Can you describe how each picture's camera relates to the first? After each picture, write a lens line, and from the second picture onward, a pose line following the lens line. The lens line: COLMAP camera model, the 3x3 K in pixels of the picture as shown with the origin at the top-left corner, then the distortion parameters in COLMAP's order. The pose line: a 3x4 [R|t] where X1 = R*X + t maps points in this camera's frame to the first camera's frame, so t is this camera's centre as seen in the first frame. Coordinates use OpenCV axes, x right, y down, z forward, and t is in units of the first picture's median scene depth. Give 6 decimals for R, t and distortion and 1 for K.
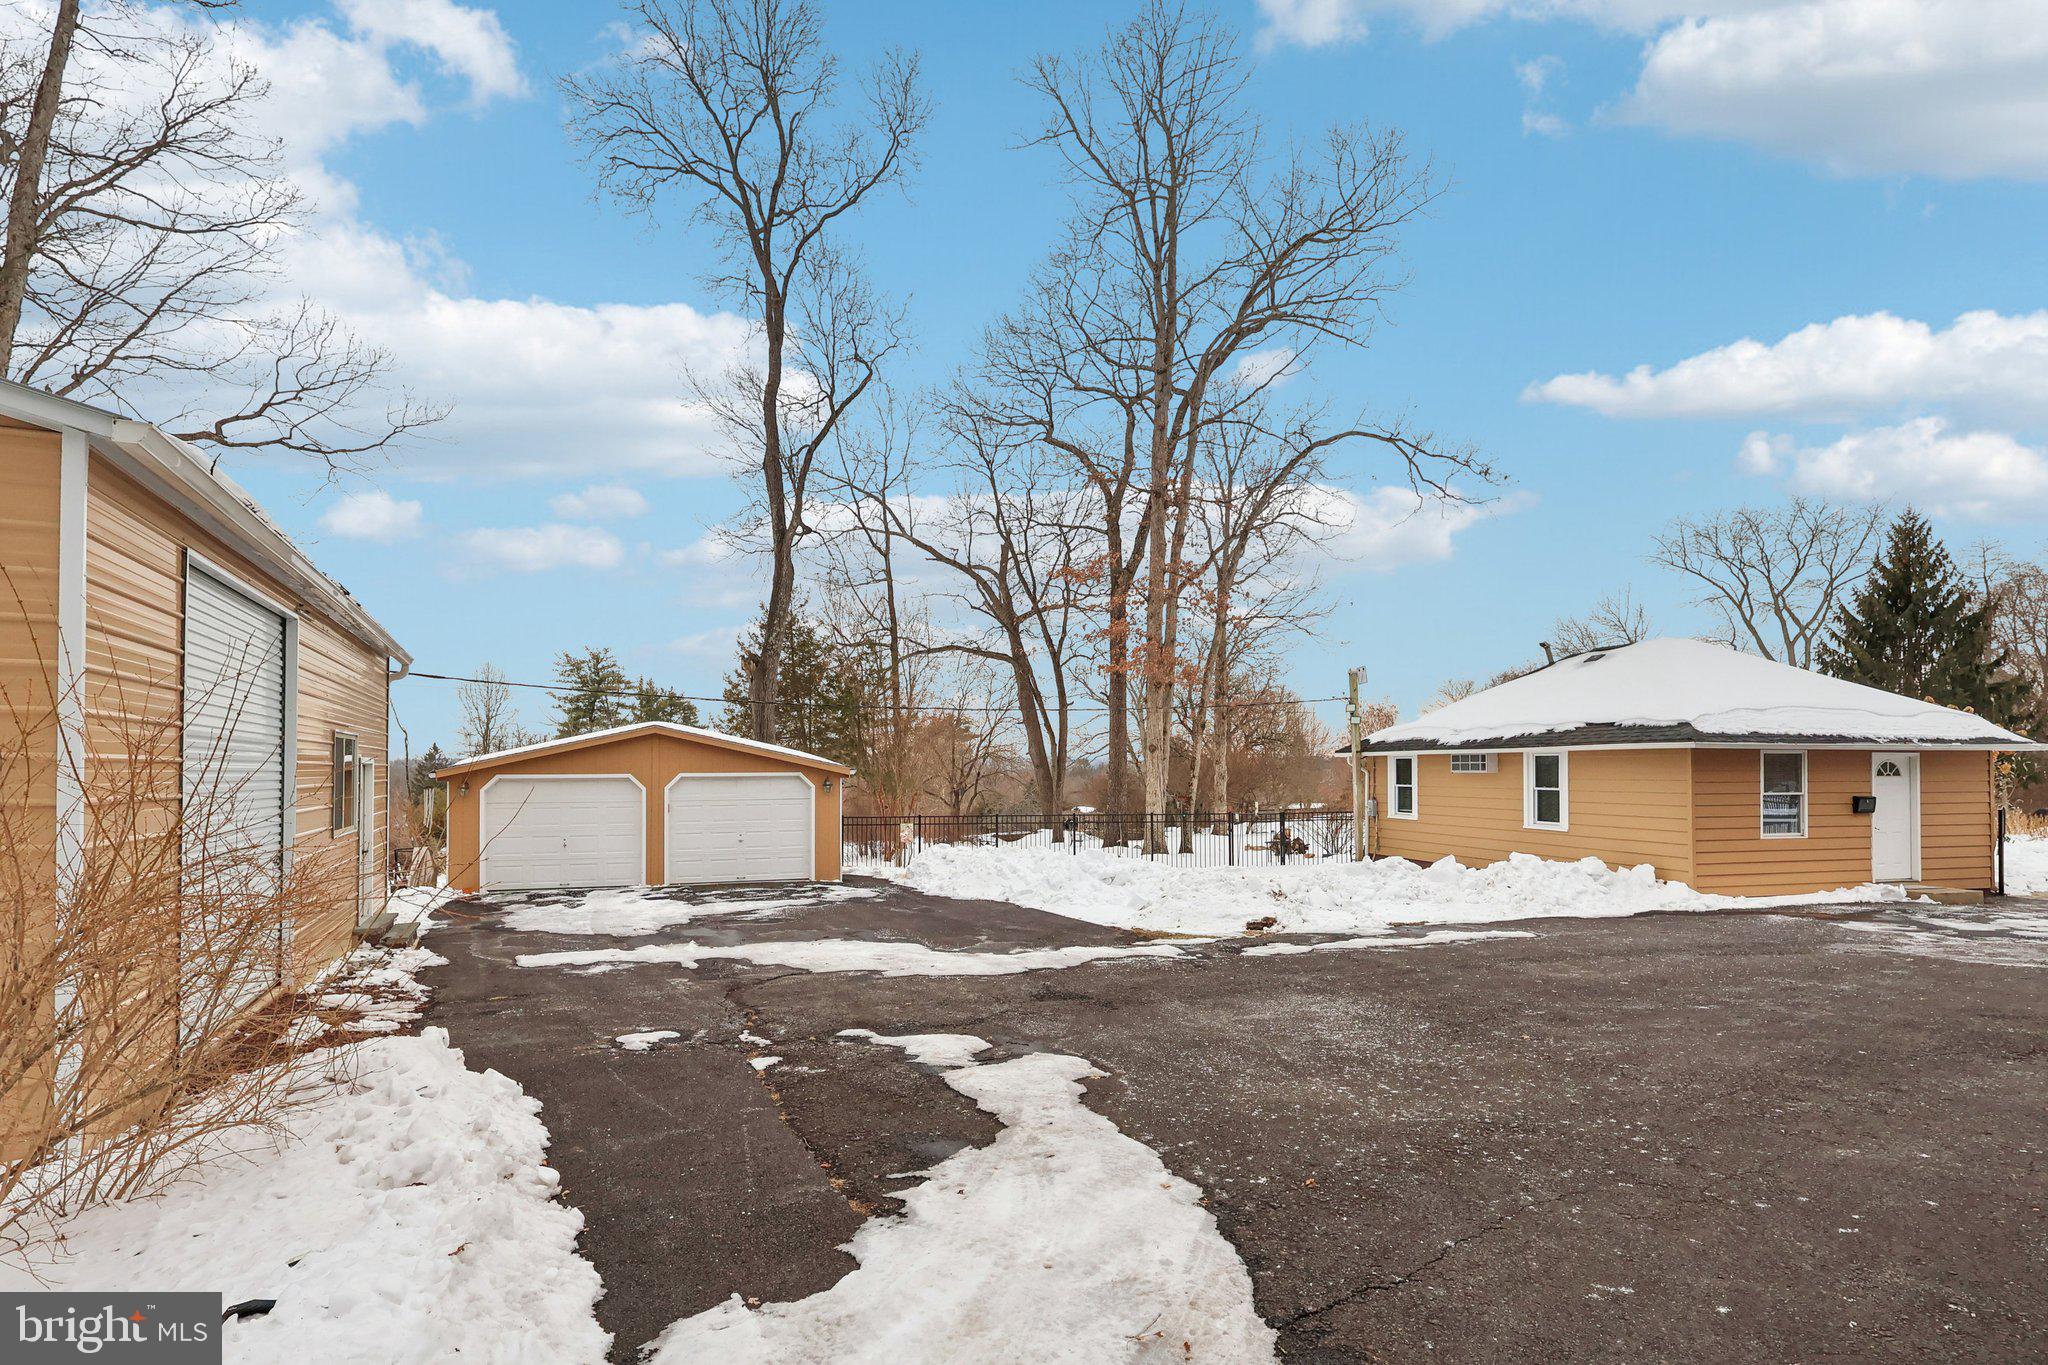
lens RADIAL K [[950.6, 0, 1030.6], [0, 950.6, 677.5], [0, 0, 1]] dist [-0.002540, -0.000645]
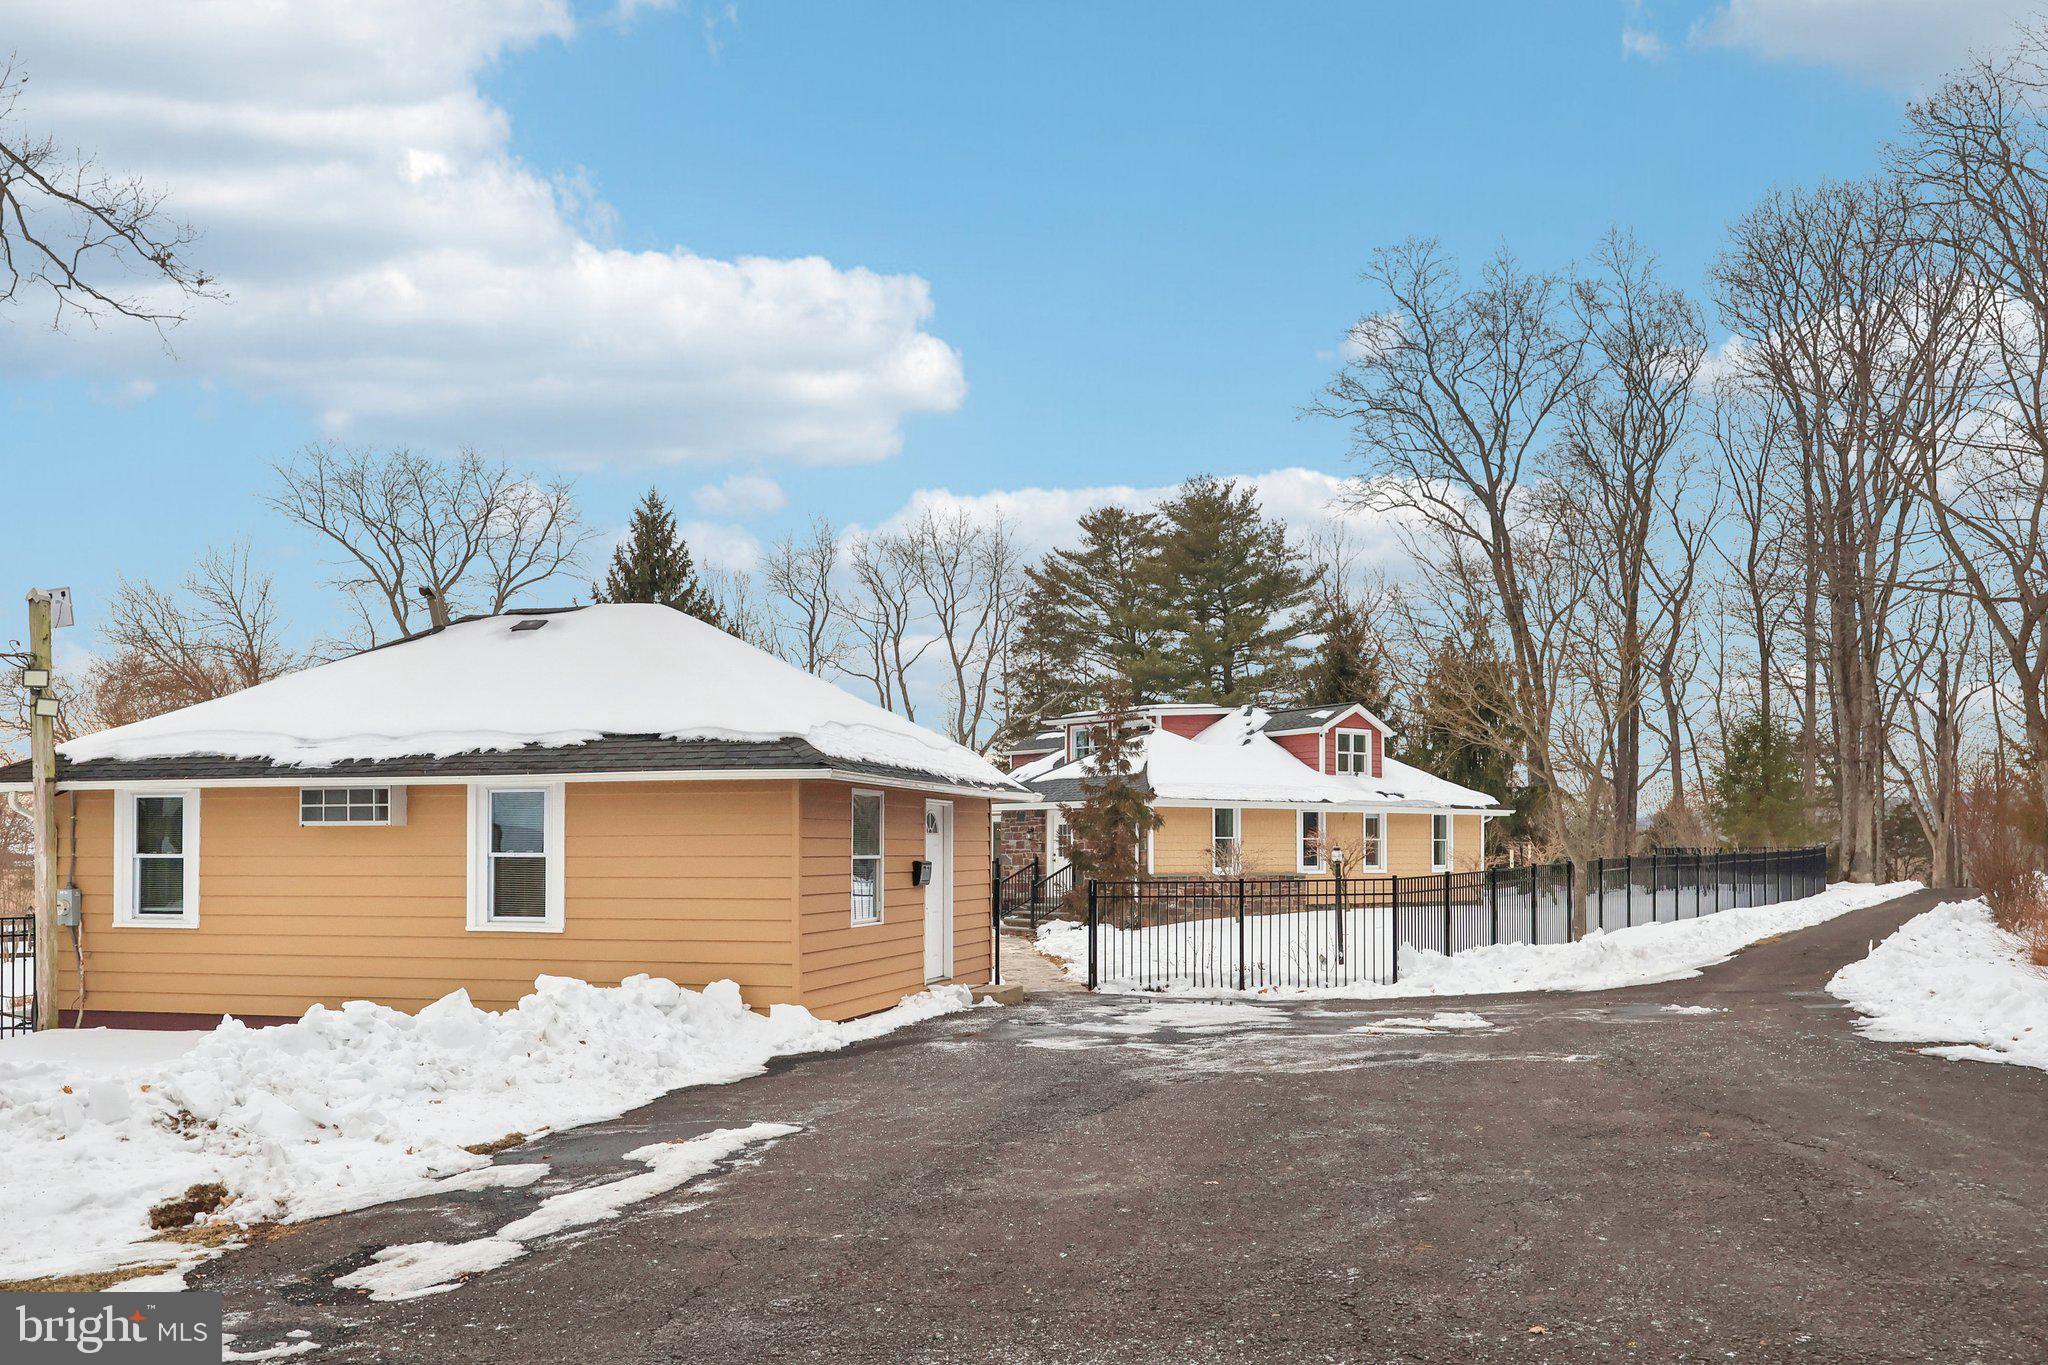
lens RADIAL K [[1657.3, 0, 1023.5], [0, 1657.3, 764.1], [0, 0, 1]] dist [0.003551, -0.001954]
pose [[0.505778, 0.043669, 0.861558, -0.102095], [-0.082094, 0.996622, -0.002322, 0.043217], [-0.858749, -0.069554, 0.507654, 0.276073]]
